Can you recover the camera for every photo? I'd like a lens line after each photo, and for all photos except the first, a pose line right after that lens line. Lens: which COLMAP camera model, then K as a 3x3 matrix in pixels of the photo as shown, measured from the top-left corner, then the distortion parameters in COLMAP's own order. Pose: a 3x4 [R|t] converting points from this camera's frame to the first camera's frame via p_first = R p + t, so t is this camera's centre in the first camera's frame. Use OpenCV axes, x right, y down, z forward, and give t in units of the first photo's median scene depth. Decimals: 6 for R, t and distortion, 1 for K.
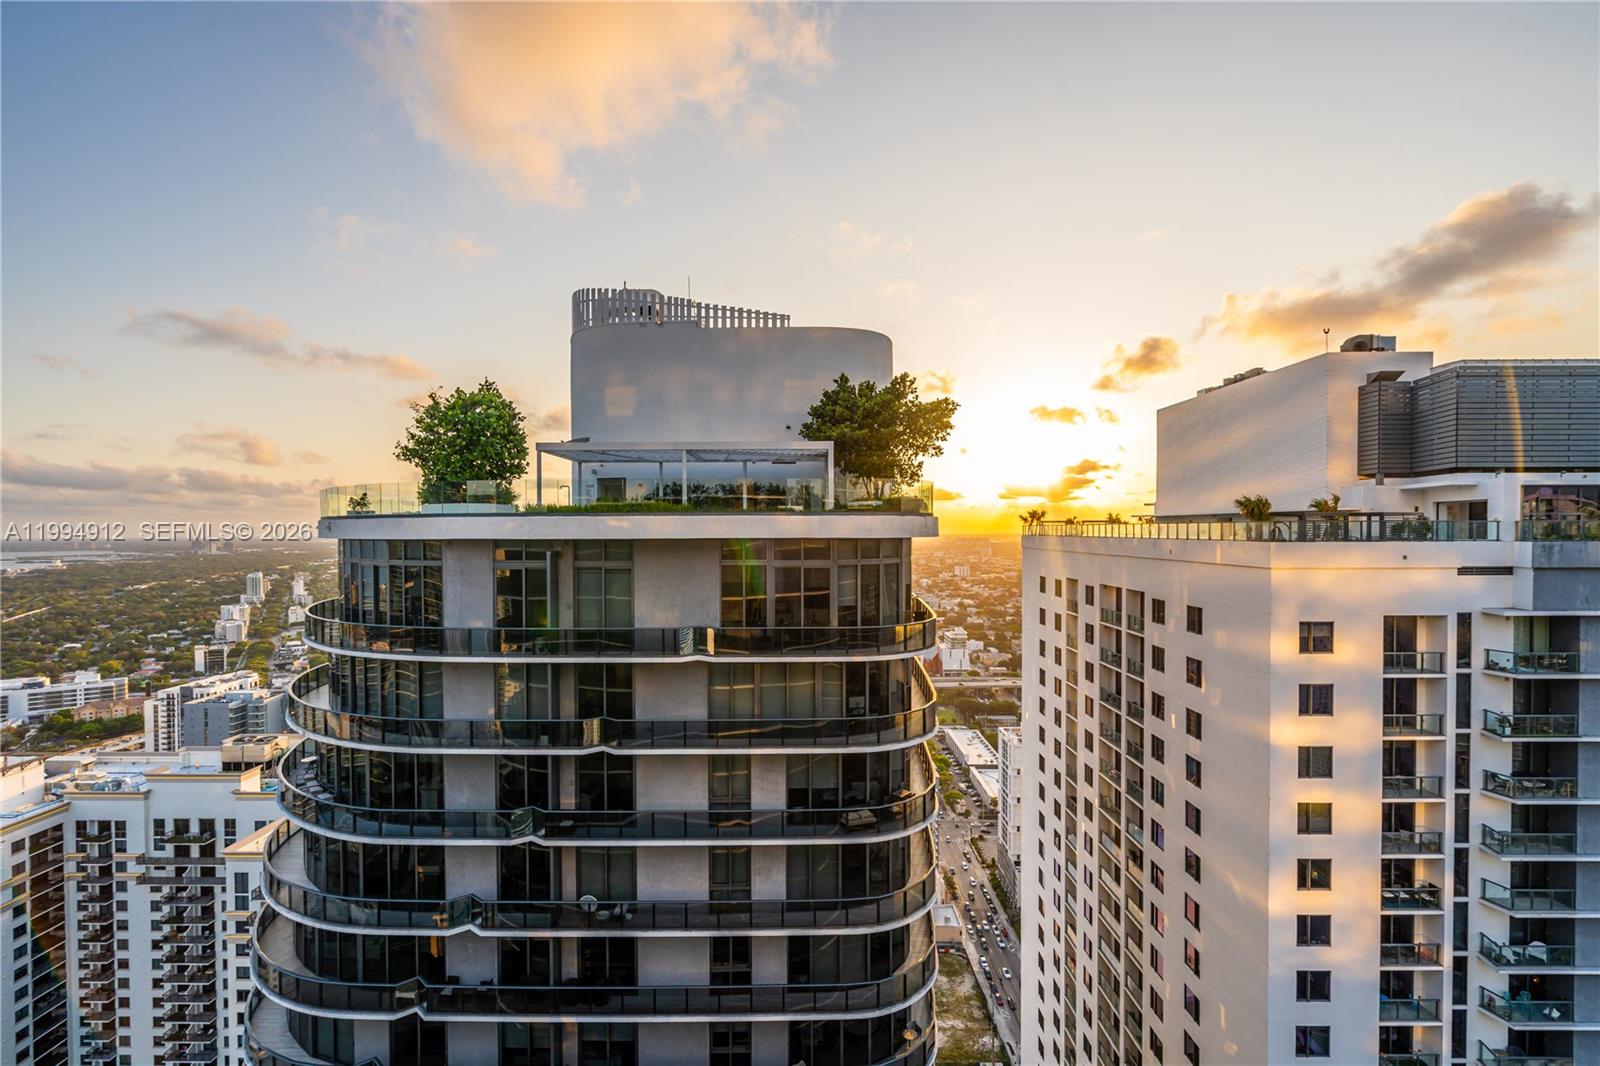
lens RADIAL K [[715.2, 0, 790.4], [0, 715.2, 535.9], [0, 0, 1]] dist [-0.000335, -0.000222]
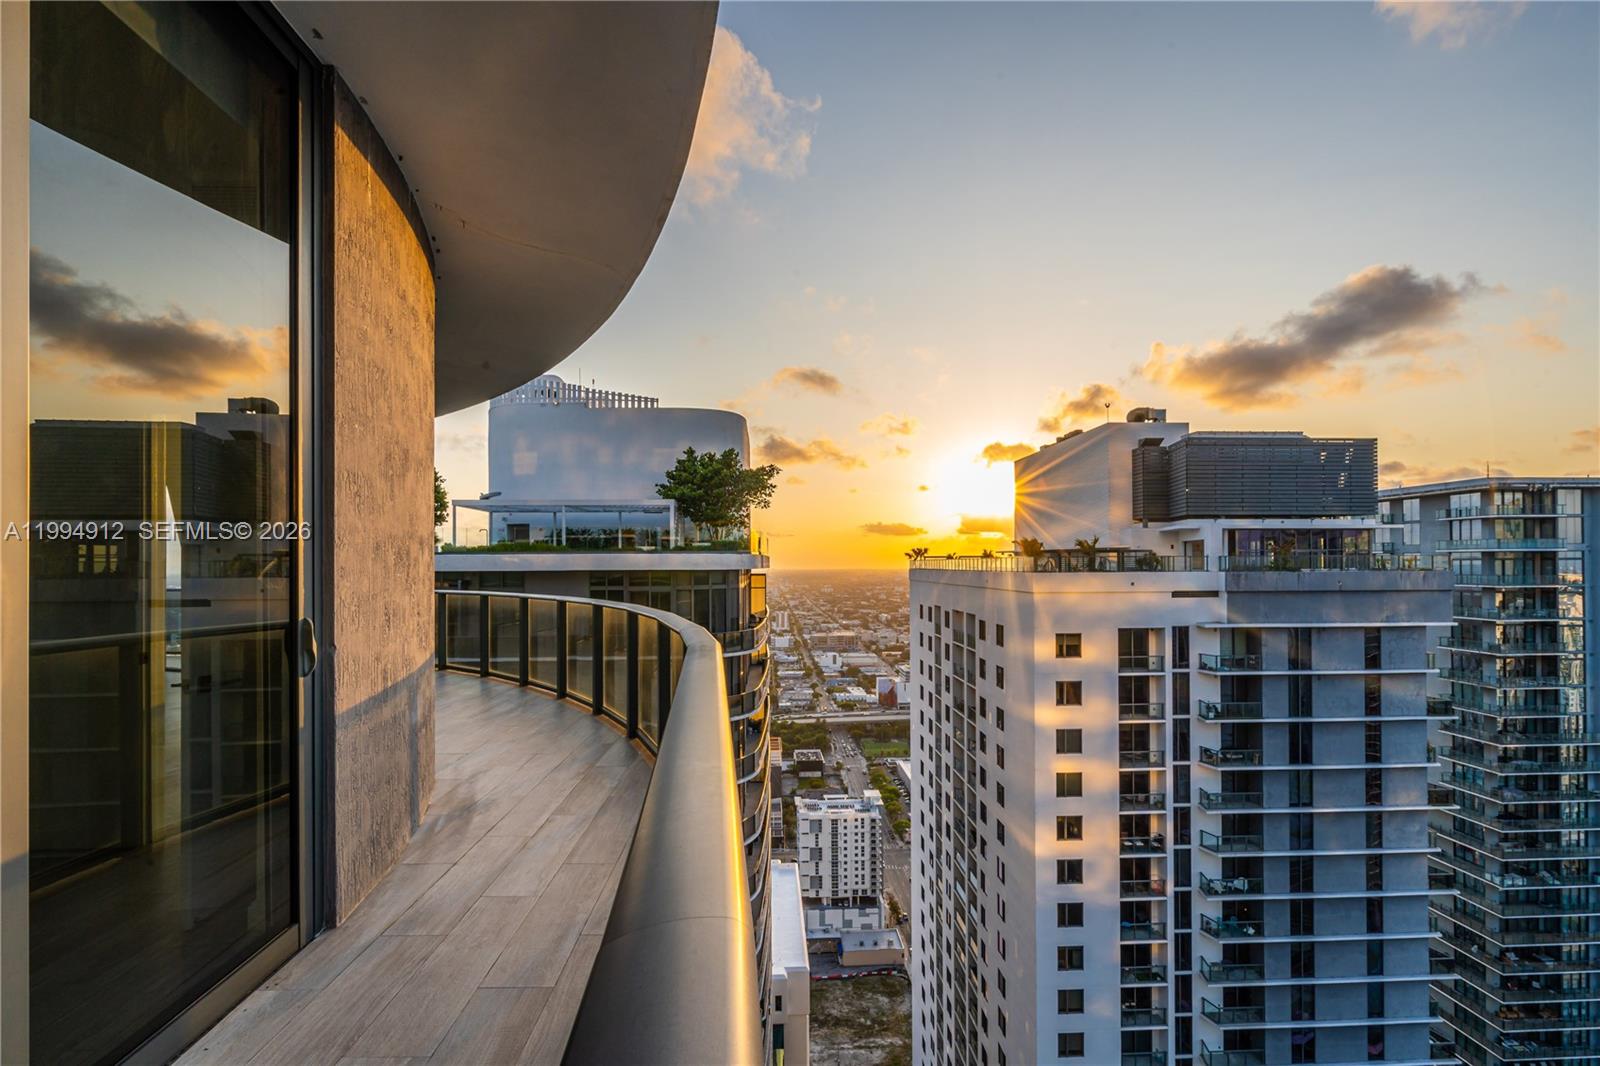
lens RADIAL K [[722.6, 0, 796.1], [0, 722.6, 556.1], [0, 0, 1]] dist [0.000133, 0.000256]
pose [[0.998310, -0.002232, 0.058071, 0.077494], [0.003495, 0.999759, -0.021660, 0.002693], [-0.058009, 0.021826, 0.998077, -0.142523]]
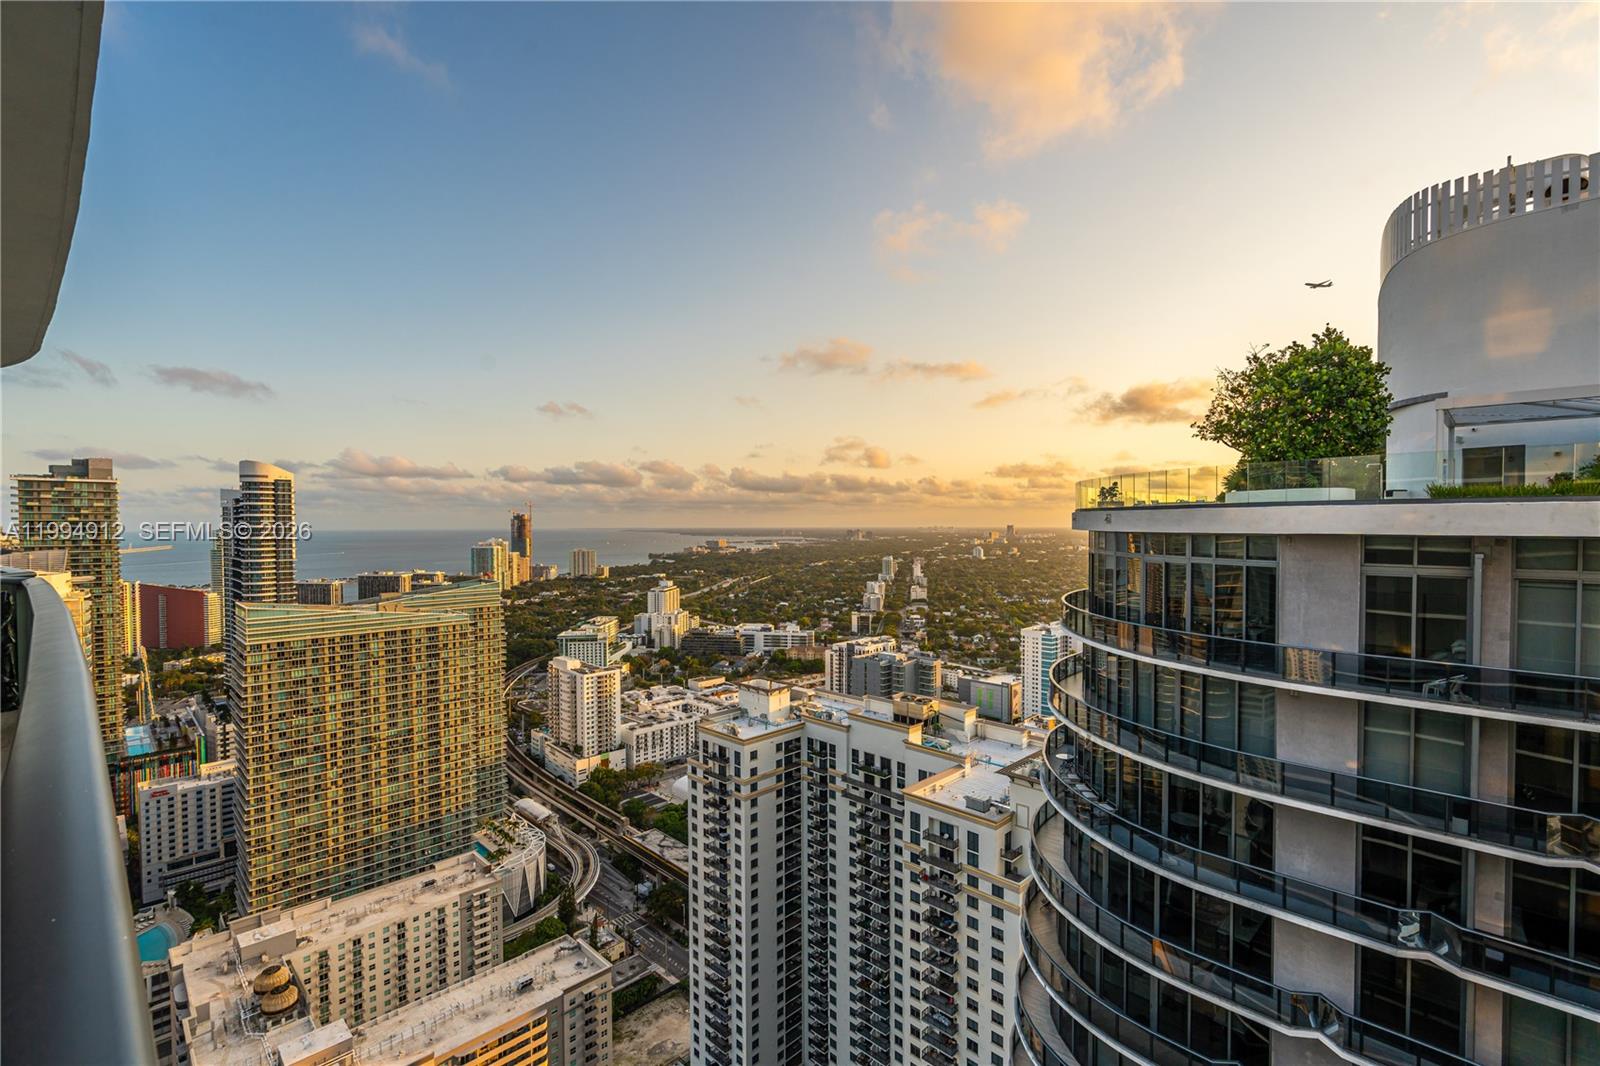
lens RADIAL K [[715.2, 0, 790.4], [0, 715.2, 535.9], [0, 0, 1]] dist [-0.000335, -0.000222]
pose [[0.715700, 0.014072, -0.698266, -0.115906], [-0.005918, 0.999883, 0.014085, -0.000341], [0.698383, -0.005949, 0.715700, 0.018351]]
